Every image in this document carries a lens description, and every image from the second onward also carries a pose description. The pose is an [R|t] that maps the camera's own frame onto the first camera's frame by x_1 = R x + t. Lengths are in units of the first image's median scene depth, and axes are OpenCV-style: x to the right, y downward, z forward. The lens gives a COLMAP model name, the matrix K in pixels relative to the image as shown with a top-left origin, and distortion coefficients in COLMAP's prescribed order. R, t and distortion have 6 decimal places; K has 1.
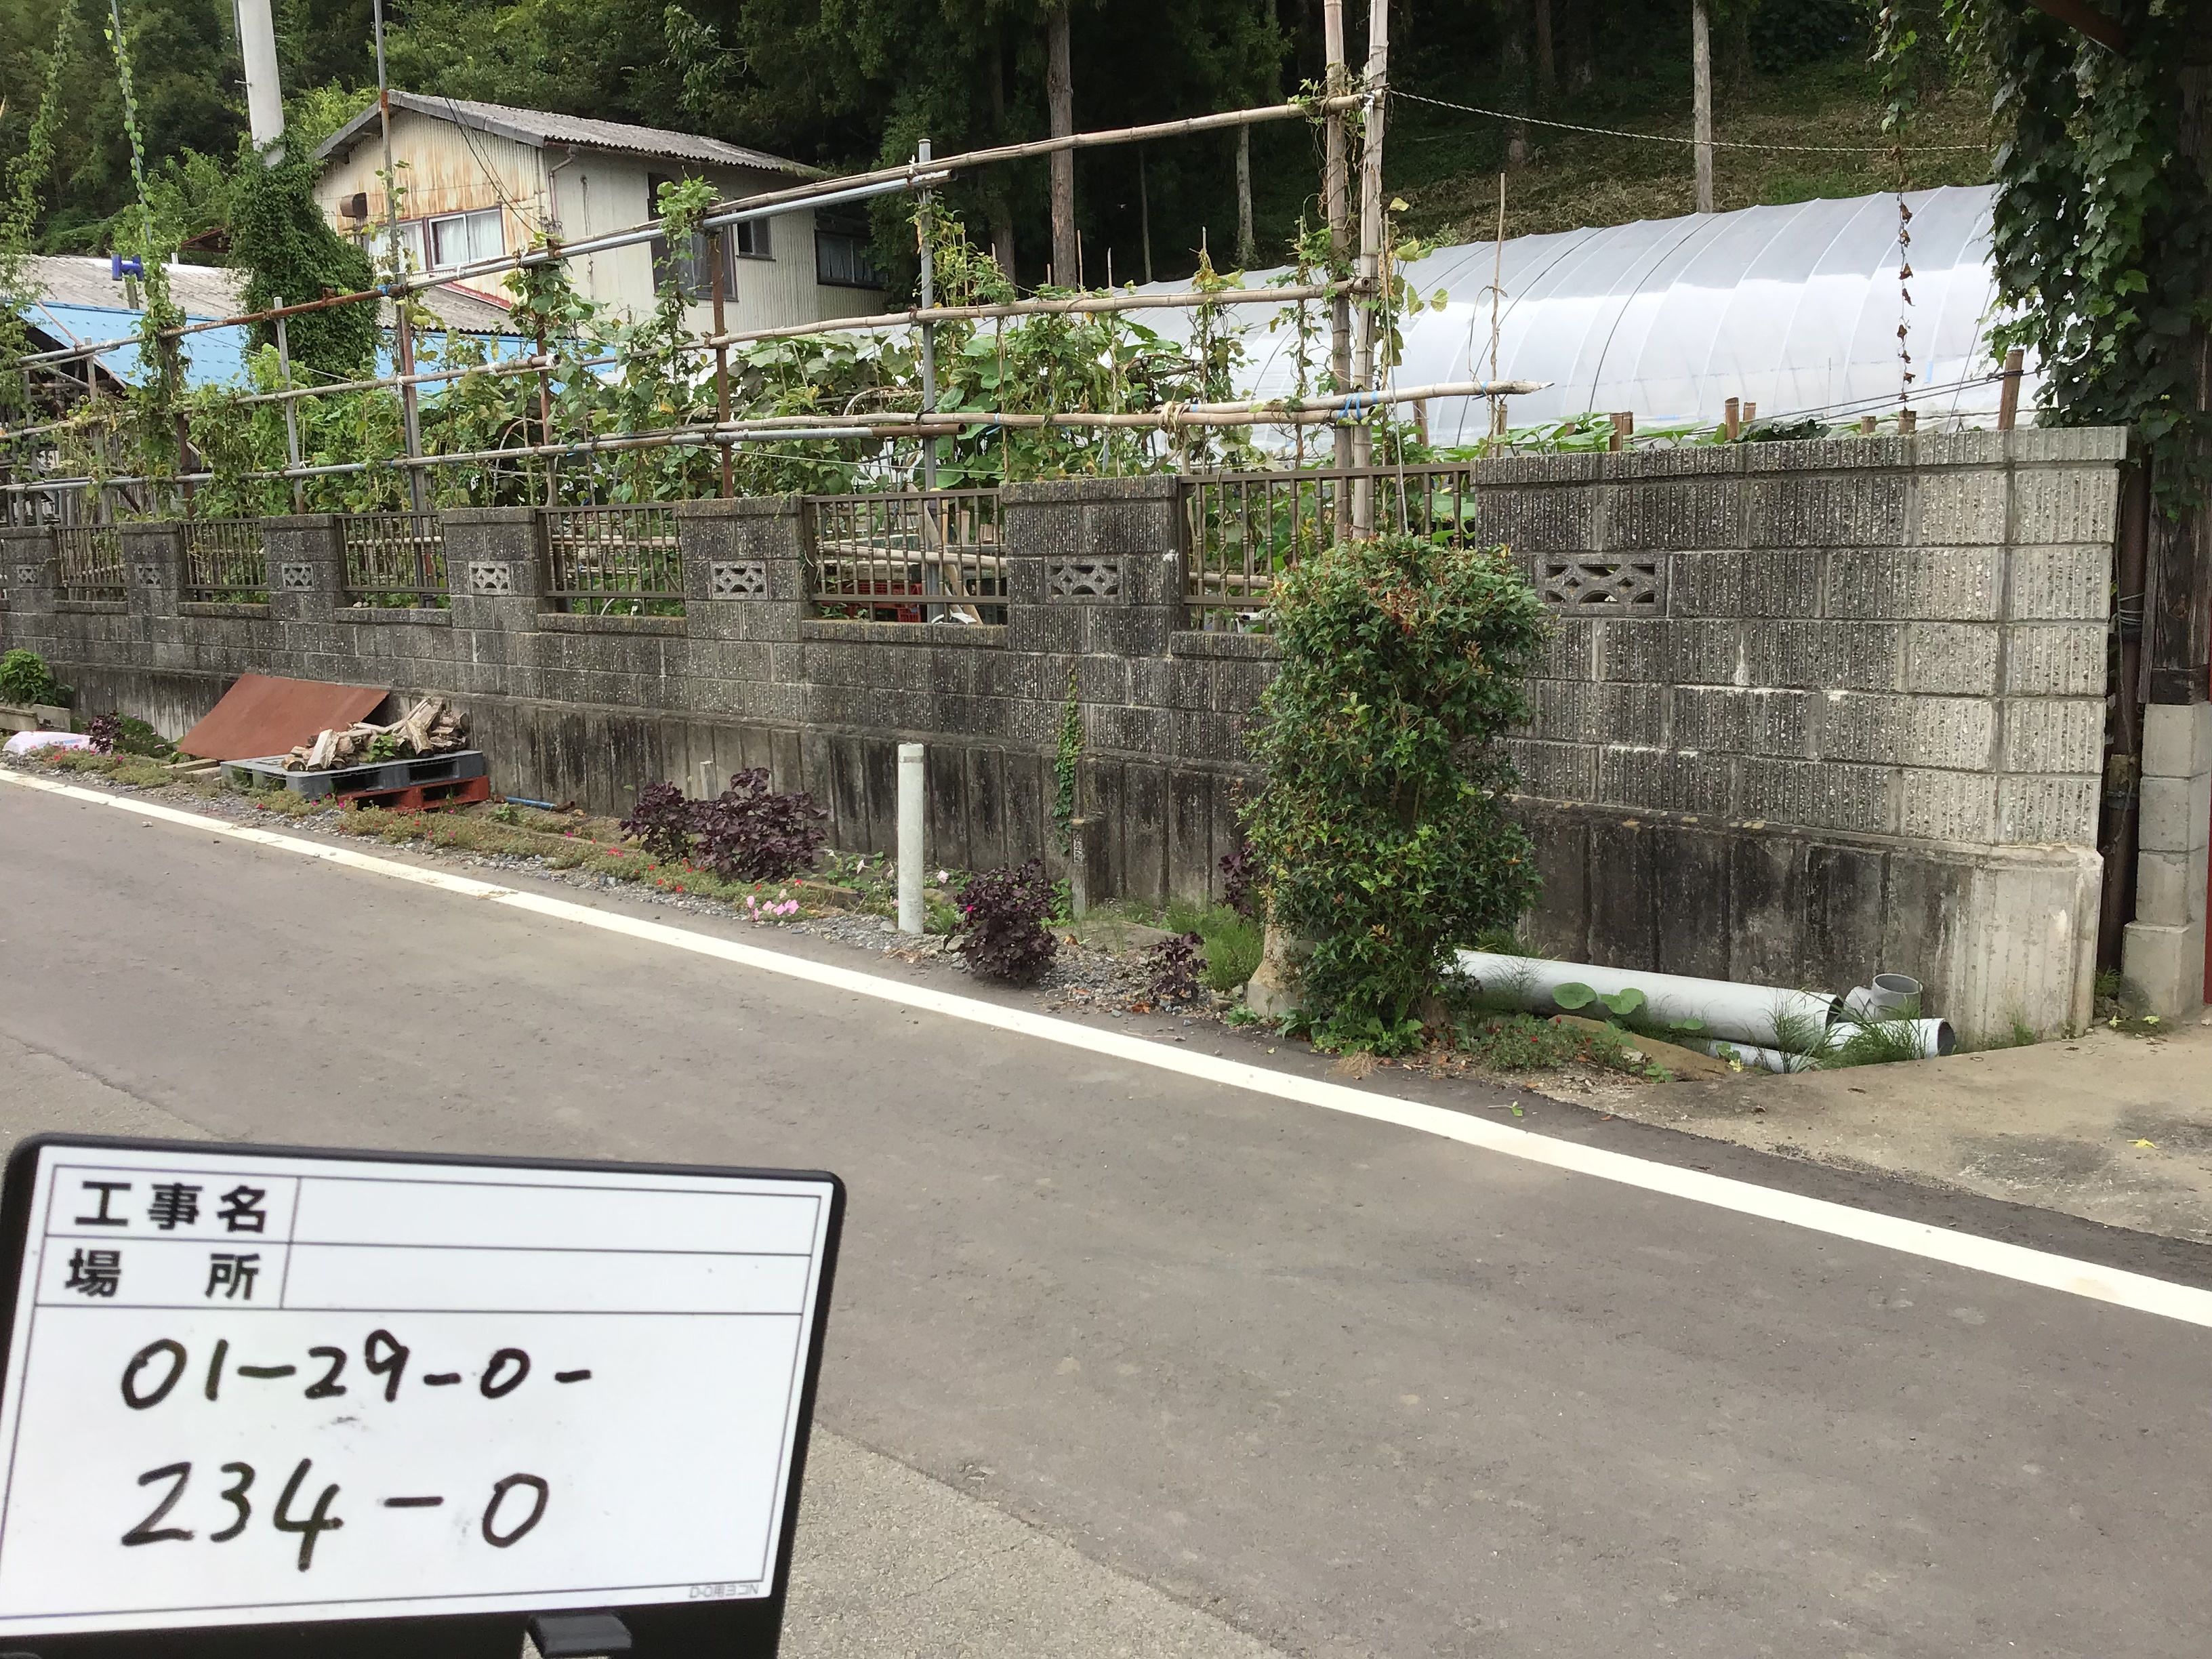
lens RADIAL K [[1981.5, 0, 1104.7], [0, 1981.5, 830.7], [0, 0, 1]] dist [0.093063, -0.140317]
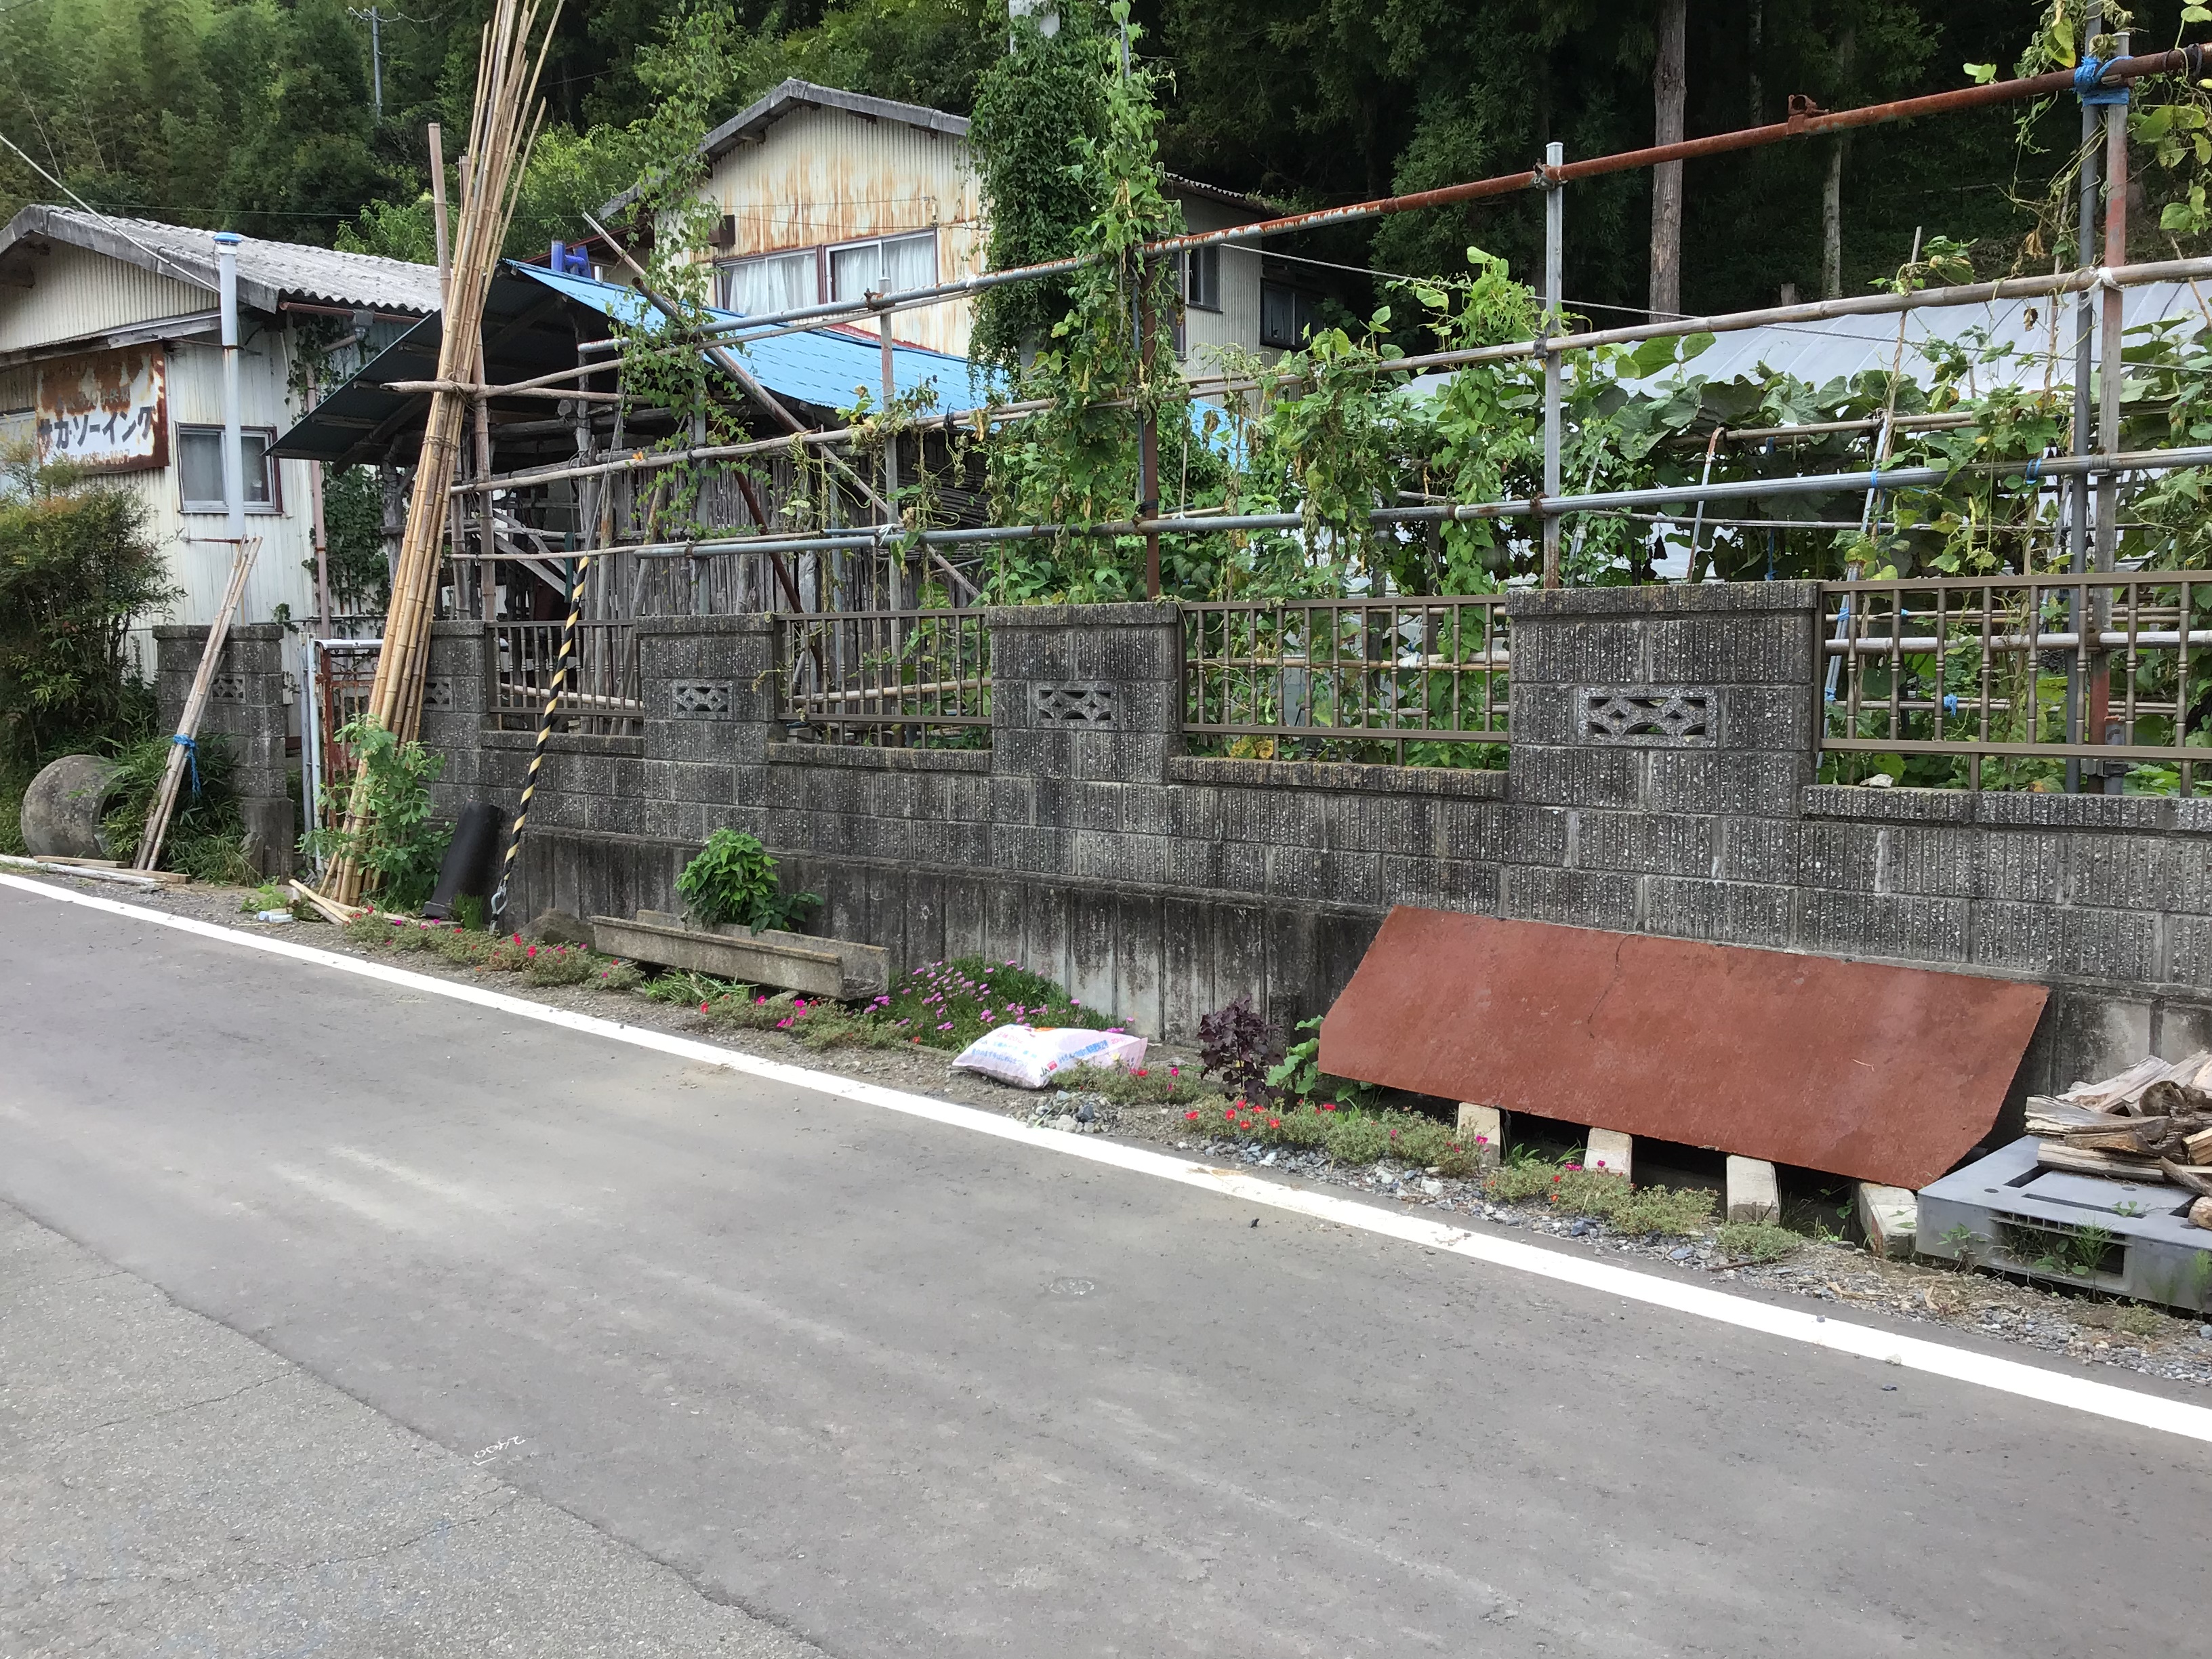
lens RADIAL K [[1981.5, 0, 1067.5], [0, 1981.5, 758.5], [0, 0, 1]] dist [0.093063, -0.140317]
pose [[0.999842, 0.014555, 0.010187, -0.093345], [-0.013484, 0.995067, -0.098288, -0.011797], [-0.011567, 0.098135, 0.995106, 0.092426]]
